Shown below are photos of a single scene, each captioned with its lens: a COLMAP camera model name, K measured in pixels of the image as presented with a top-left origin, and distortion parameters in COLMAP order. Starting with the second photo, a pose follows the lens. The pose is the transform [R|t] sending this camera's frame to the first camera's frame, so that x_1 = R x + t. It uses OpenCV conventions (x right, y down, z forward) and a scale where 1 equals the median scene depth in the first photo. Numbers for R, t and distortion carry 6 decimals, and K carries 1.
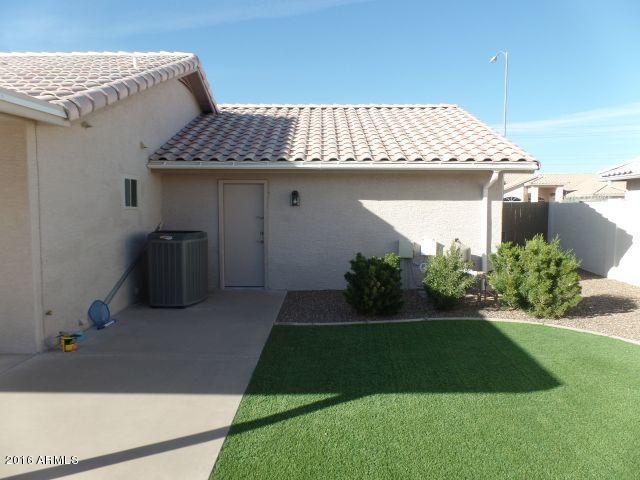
lens RADIAL K [[439.7, 0, 323.8], [0, 439.7, 238.8], [0, 0, 1]] dist [0.008459, 0.000090]
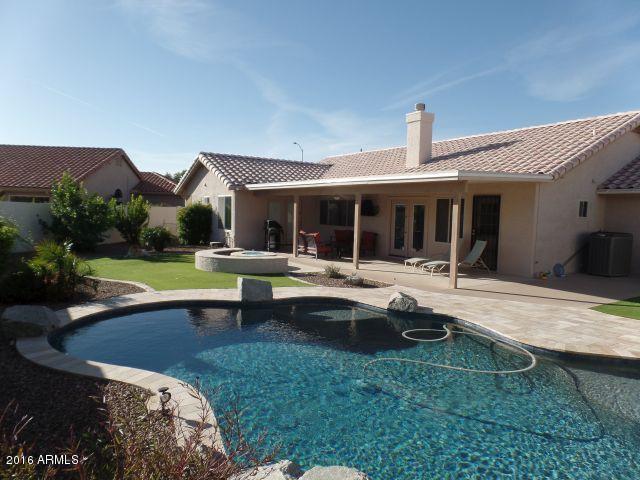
lens RADIAL K [[439.7, 0, 319.4], [0, 439.7, 243.3], [0, 0, 1]] dist [0.008459, 0.000090]
pose [[0.559616, 0.073260, -0.825508, 0.389317], [-0.080850, 0.996160, 0.033596, 0.051603], [0.824799, 0.047941, 0.563390, -0.761060]]
